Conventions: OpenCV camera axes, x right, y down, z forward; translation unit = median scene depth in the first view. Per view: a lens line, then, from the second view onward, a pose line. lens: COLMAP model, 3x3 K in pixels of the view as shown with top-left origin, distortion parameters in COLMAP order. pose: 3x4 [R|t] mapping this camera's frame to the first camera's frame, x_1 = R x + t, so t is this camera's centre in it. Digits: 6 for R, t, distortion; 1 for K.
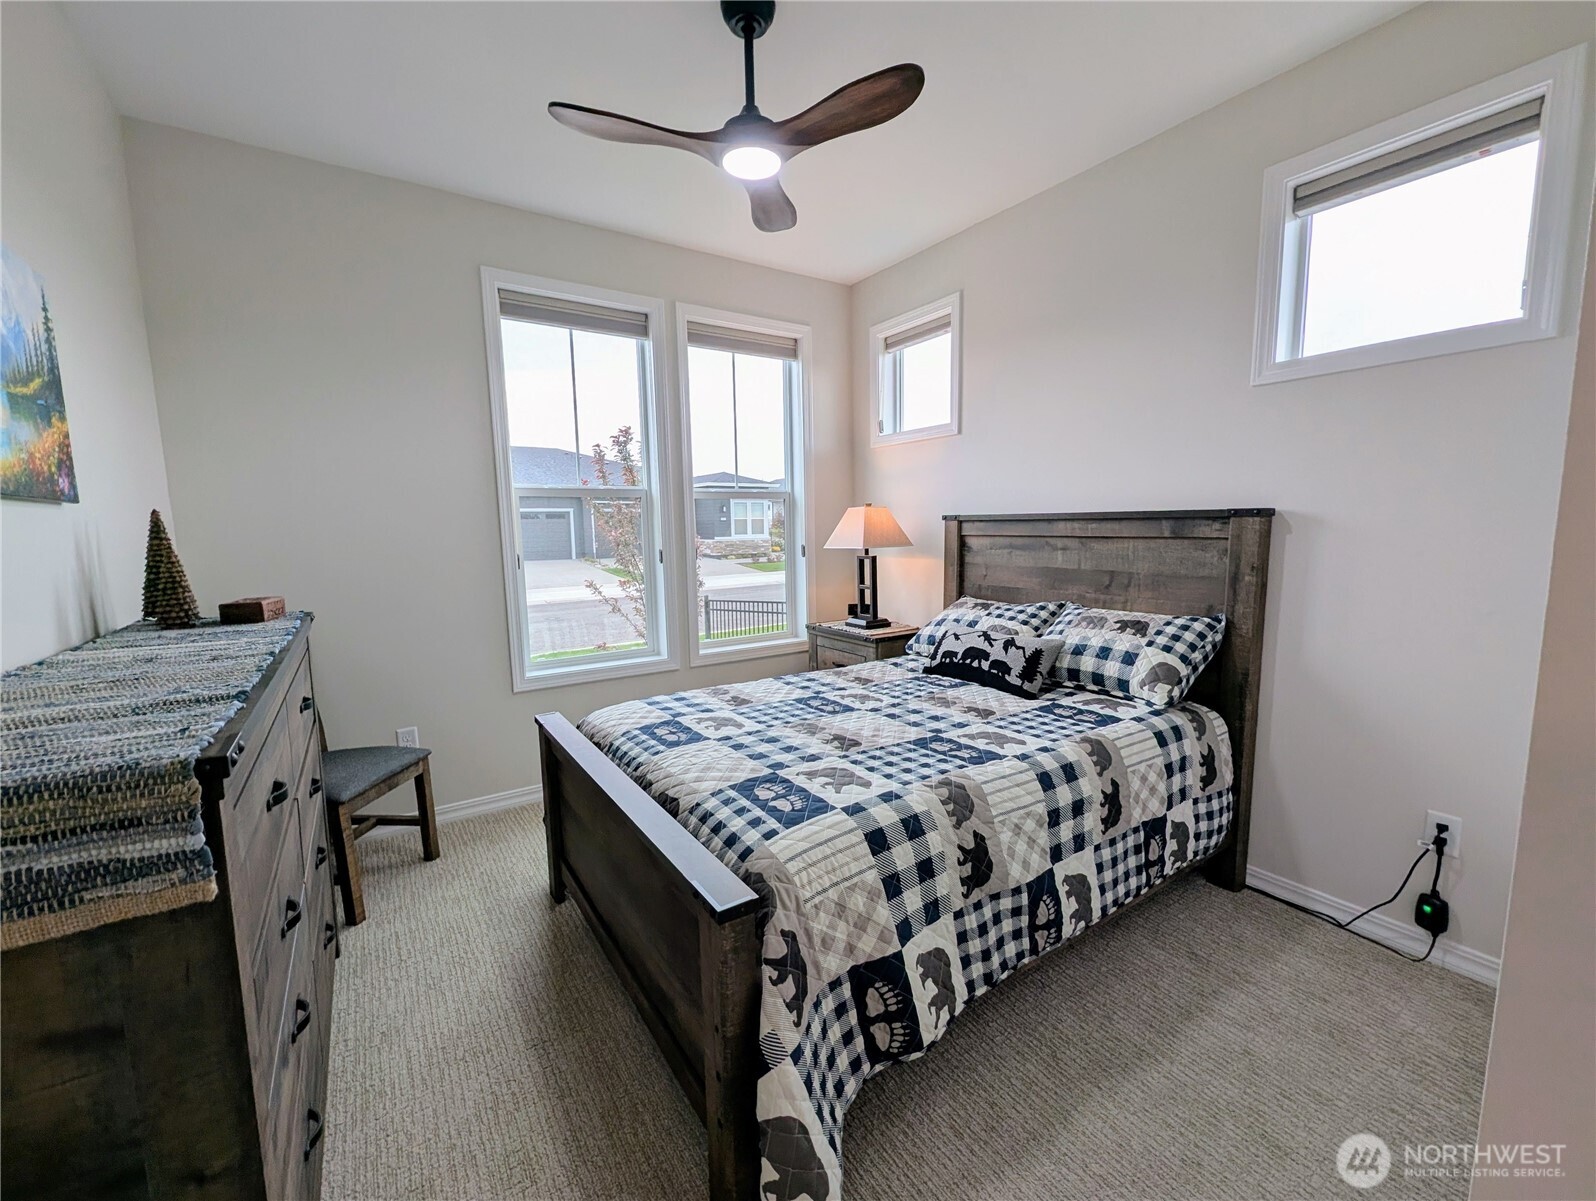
lens RADIAL K [[657.7, 0, 798.9], [0, 657.7, 600.6], [0, 0, 1]] dist [0.001495, 0.000306]
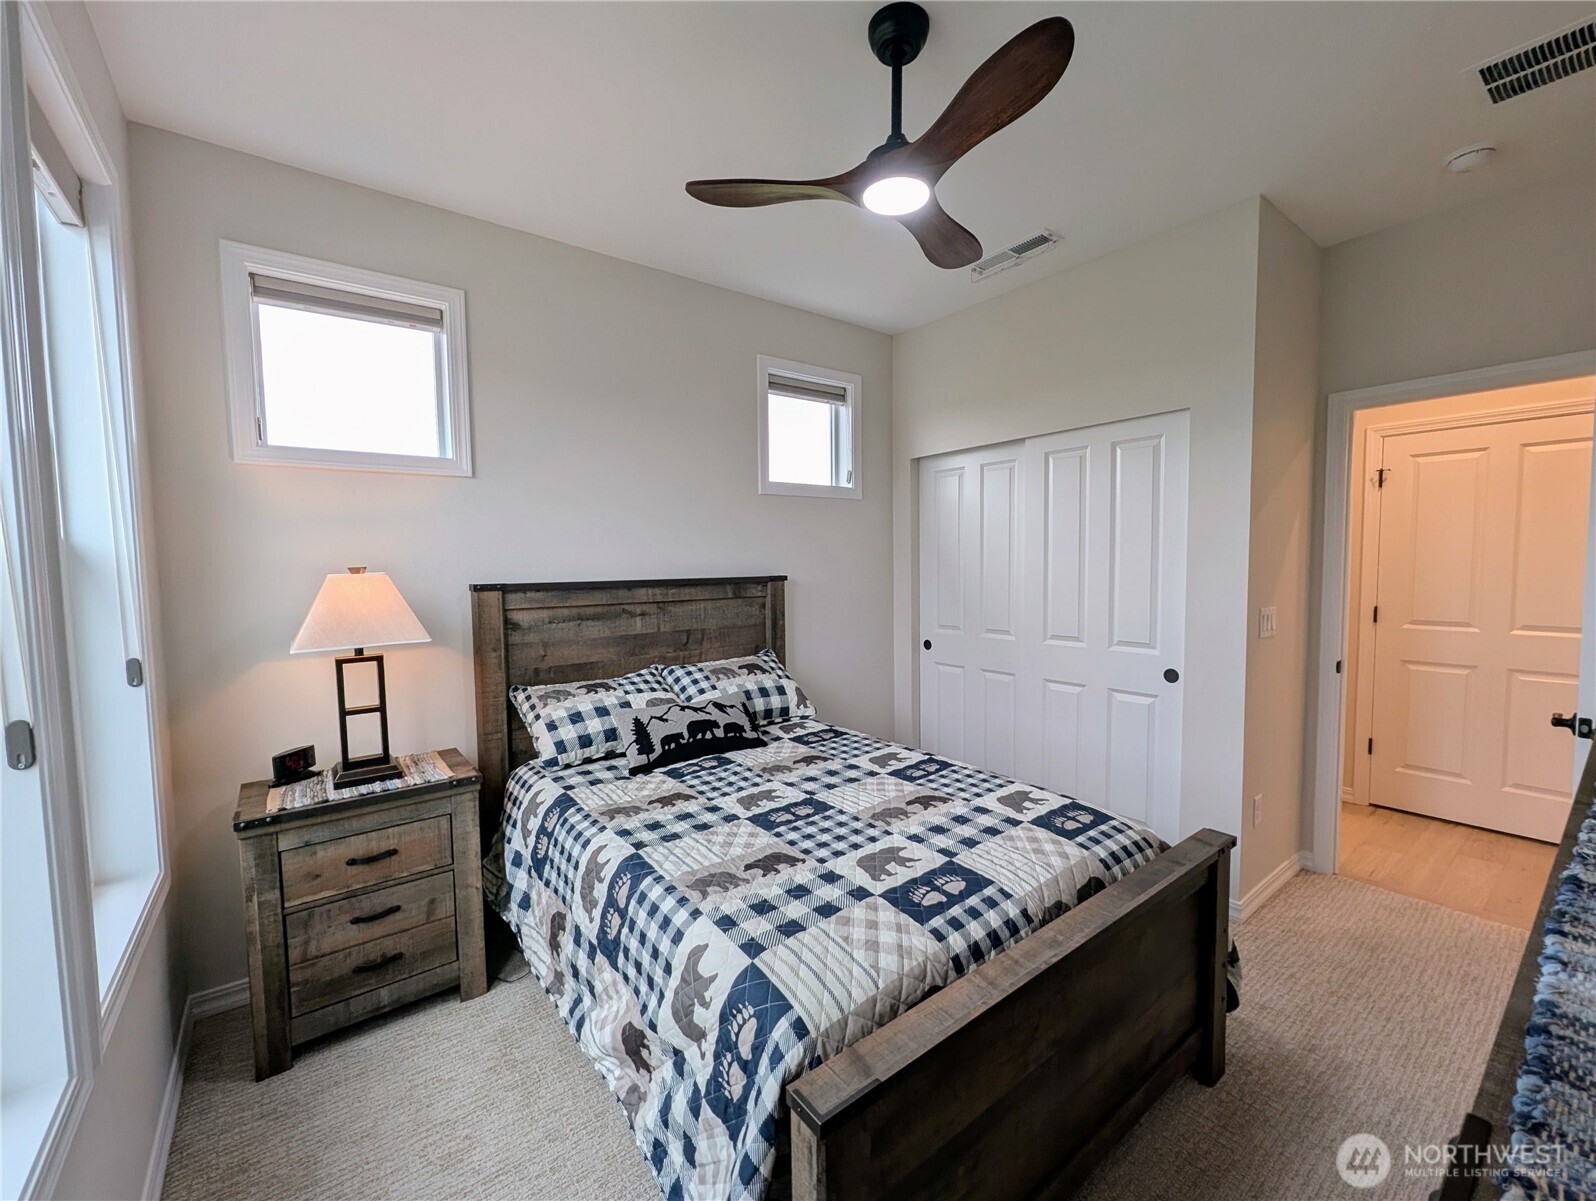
lens RADIAL K [[657.7, 0, 798.9], [0, 657.7, 603.6], [0, 0, 1]] dist [0.001495, 0.000306]
pose [[-0.070740, -0.048727, 0.996304, -0.780865], [0.132045, 0.989559, 0.057773, -0.150915], [-0.988716, 0.135644, -0.063568, 1.011171]]
